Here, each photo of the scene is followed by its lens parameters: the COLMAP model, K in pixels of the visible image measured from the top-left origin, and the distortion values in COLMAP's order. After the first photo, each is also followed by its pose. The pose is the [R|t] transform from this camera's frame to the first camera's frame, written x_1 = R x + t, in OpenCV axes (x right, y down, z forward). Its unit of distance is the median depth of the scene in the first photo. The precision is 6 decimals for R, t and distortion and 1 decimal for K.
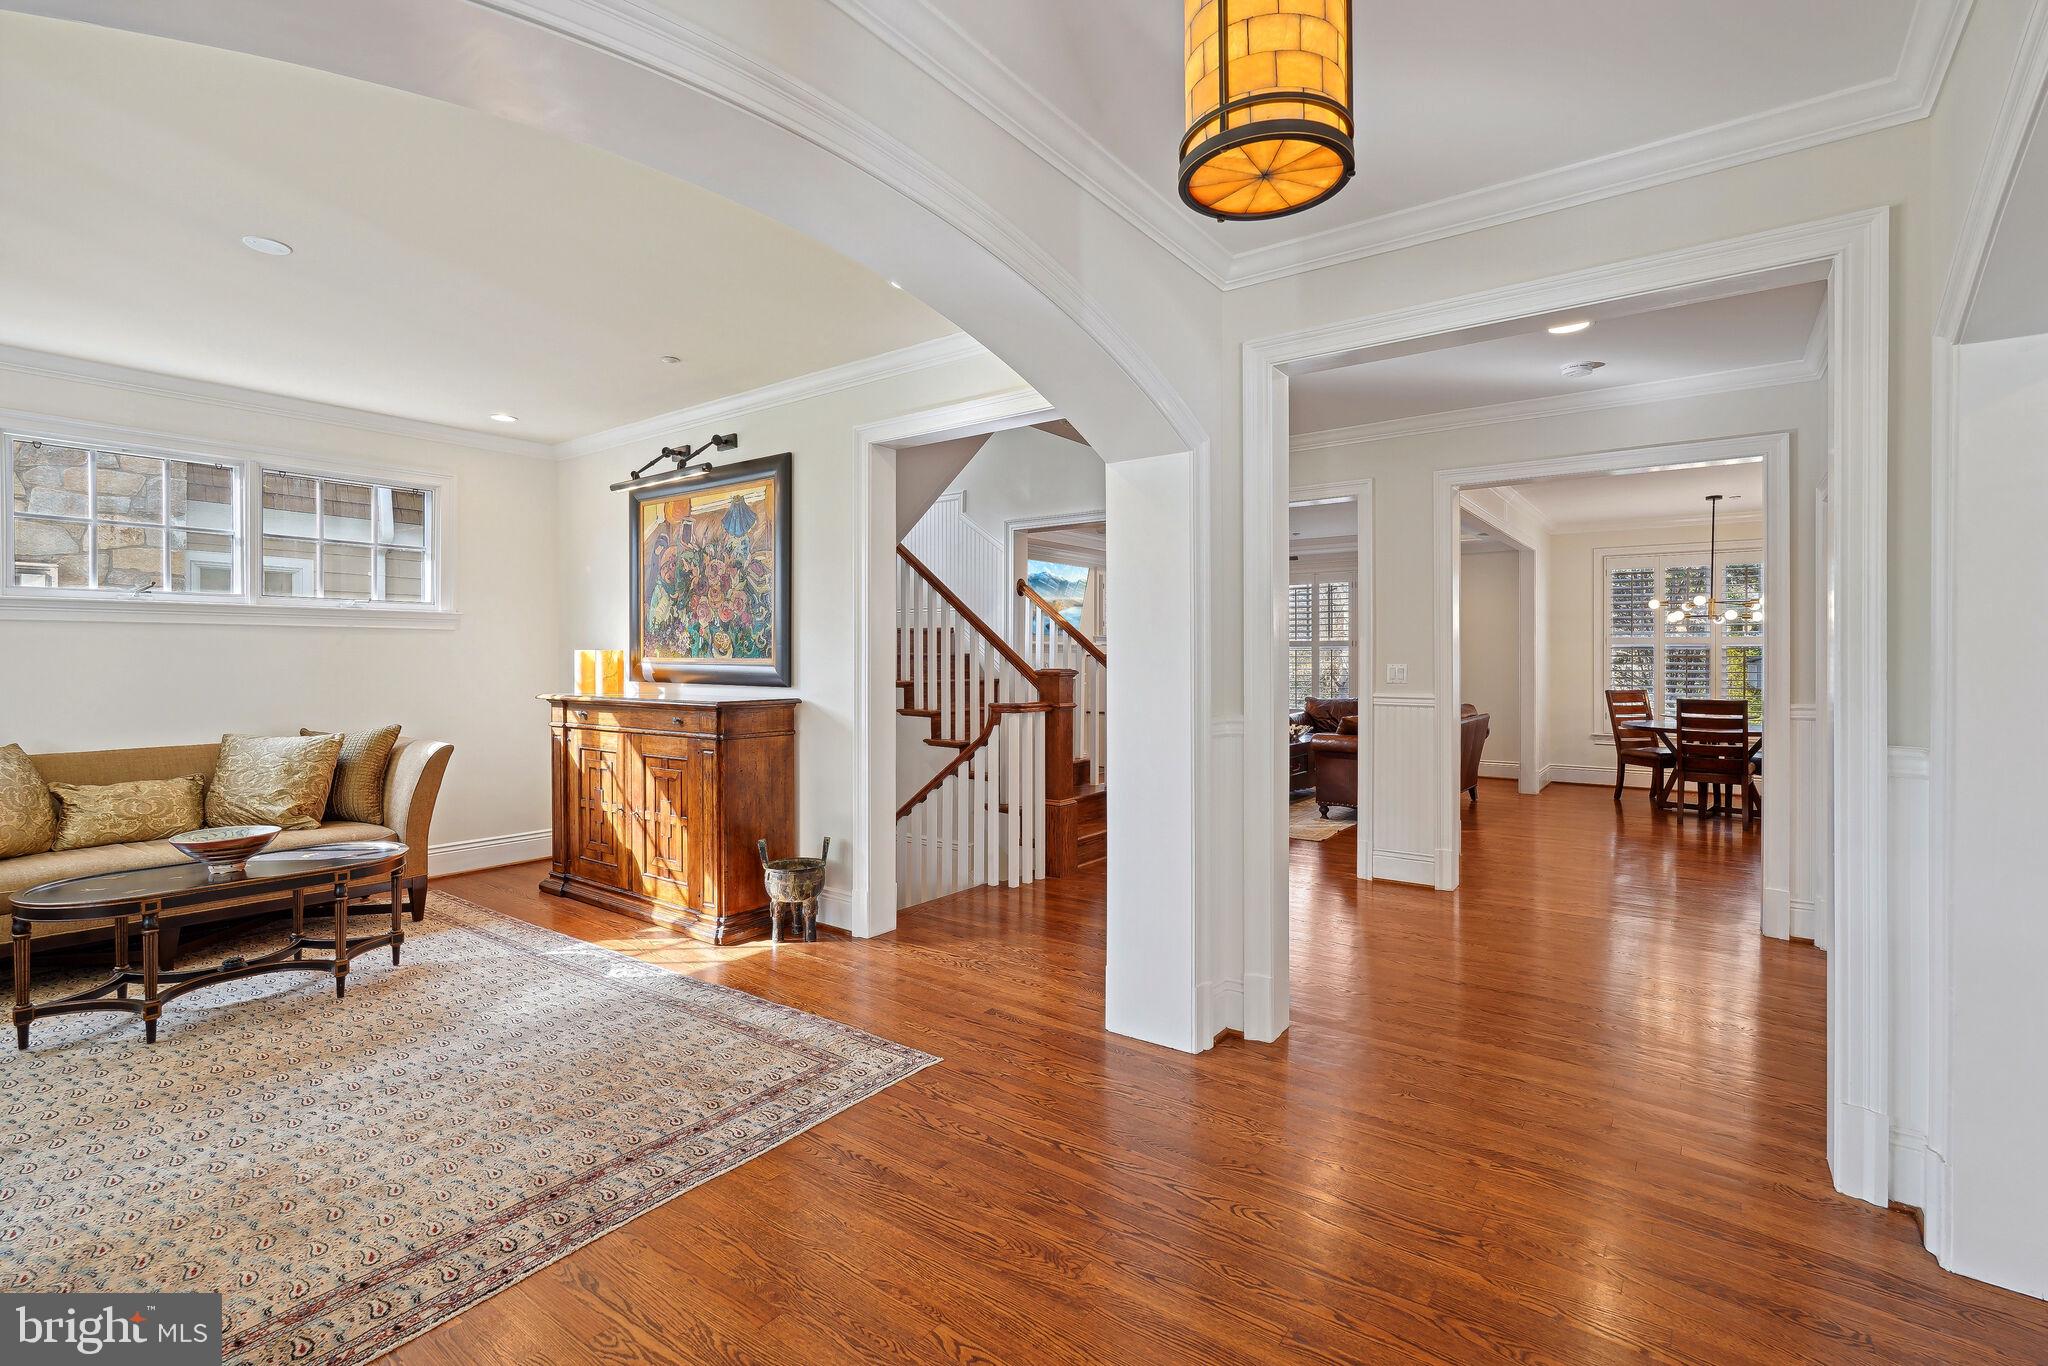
lens RADIAL K [[924.7, 0, 1023.6], [0, 924.7, 673.2], [0, 0, 1]] dist [-0.001035, -0.000109]
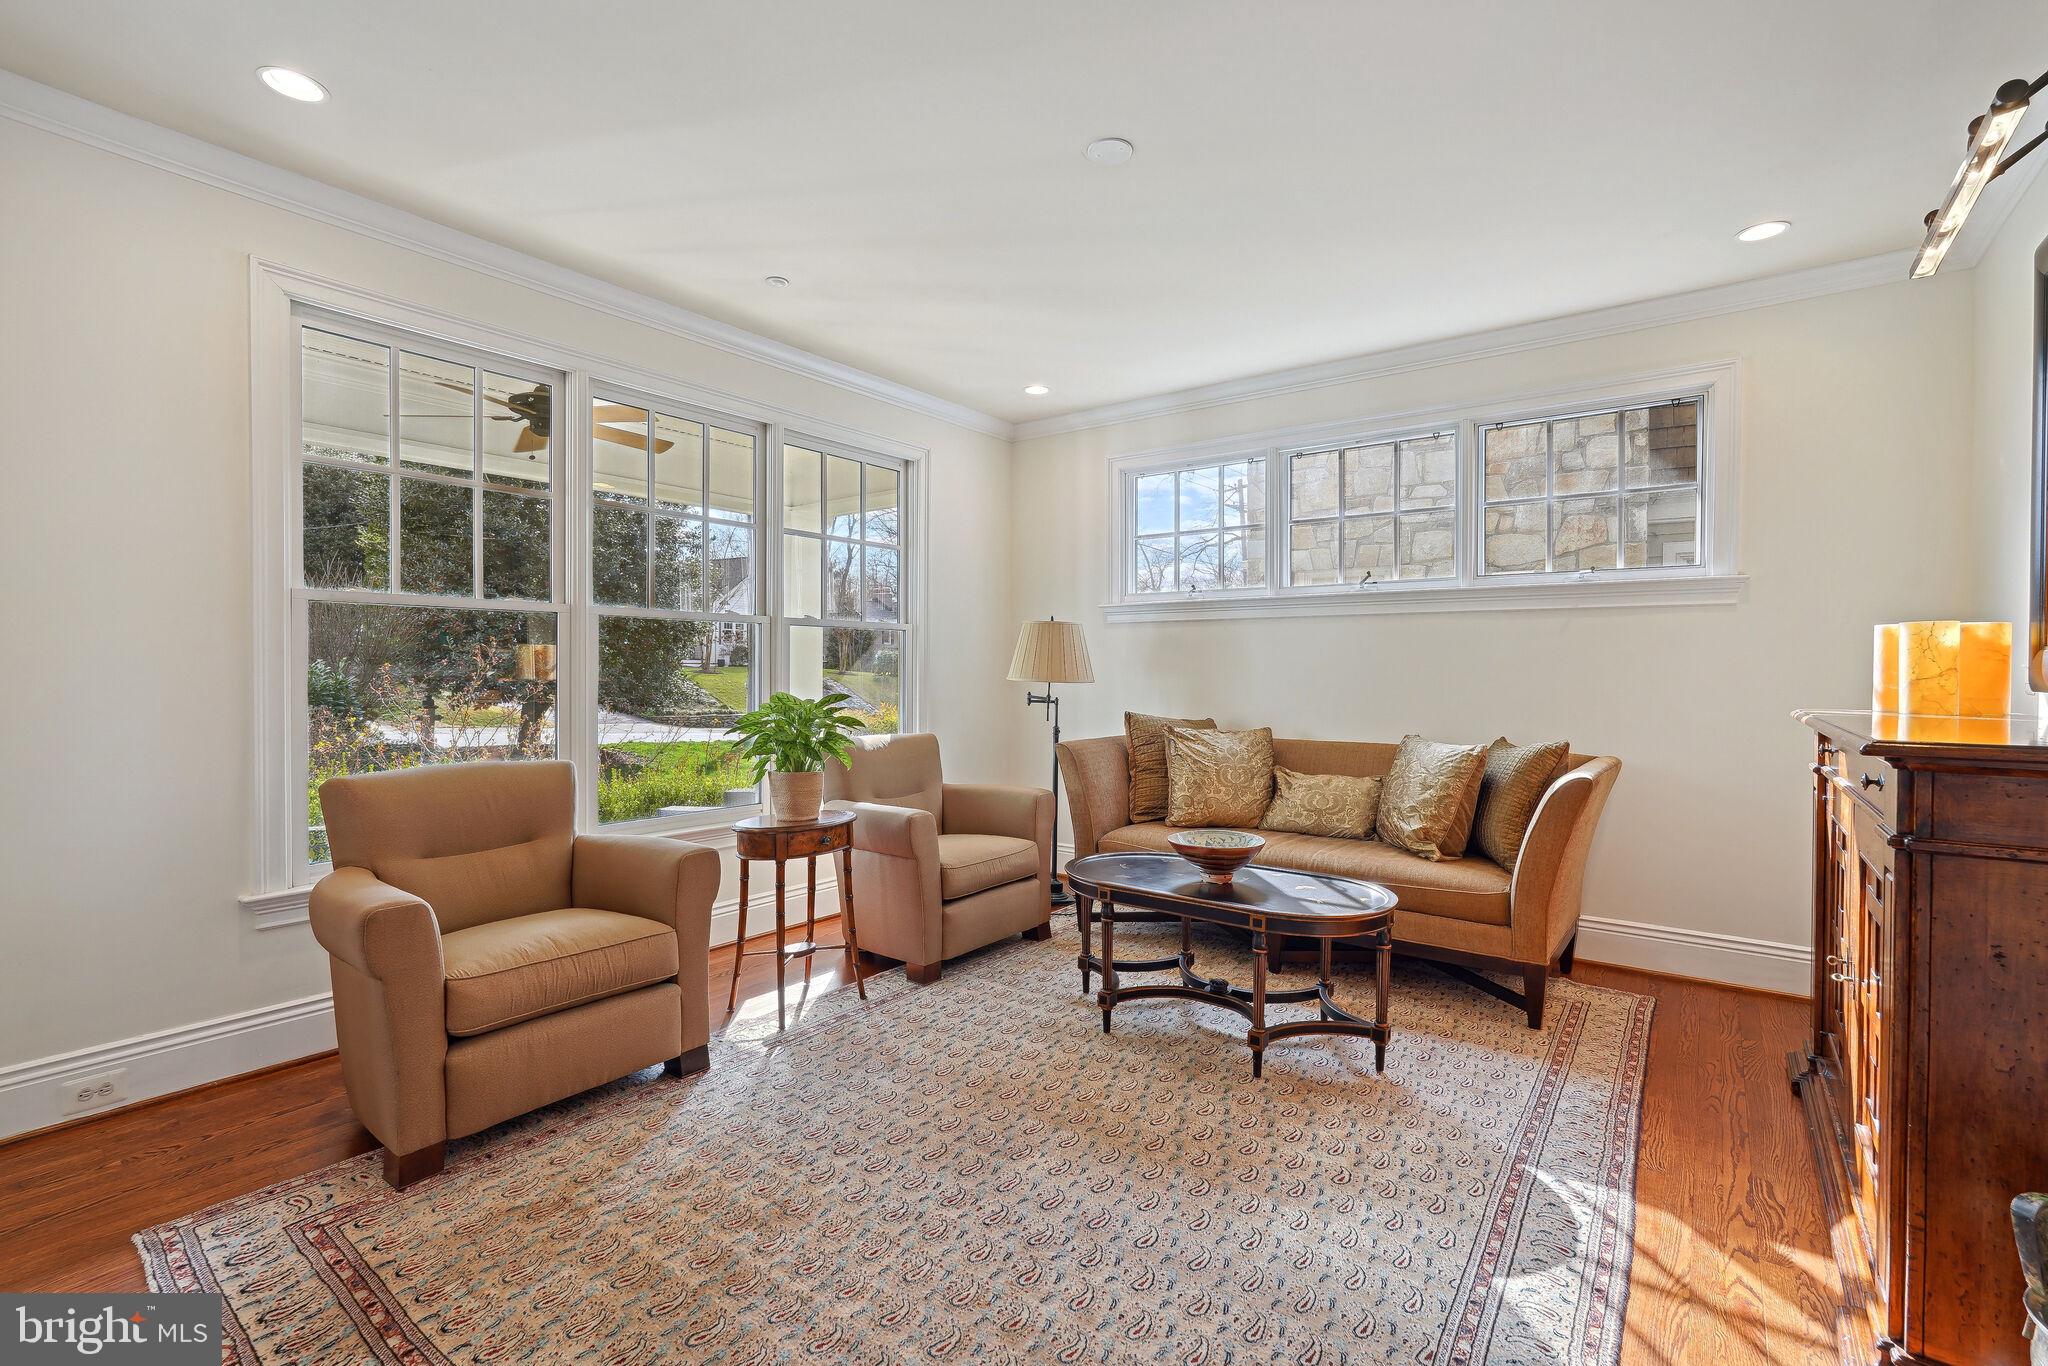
lens RADIAL K [[924.7, 0, 1023.6], [0, 924.7, 673.2], [0, 0, 1]] dist [-0.001035, -0.000109]
pose [[-0.007315, 0.002597, -0.999970, 0.032839], [-0.018807, 0.999819, 0.002734, 0.012707], [0.999796, 0.018826, -0.007265, 0.726055]]
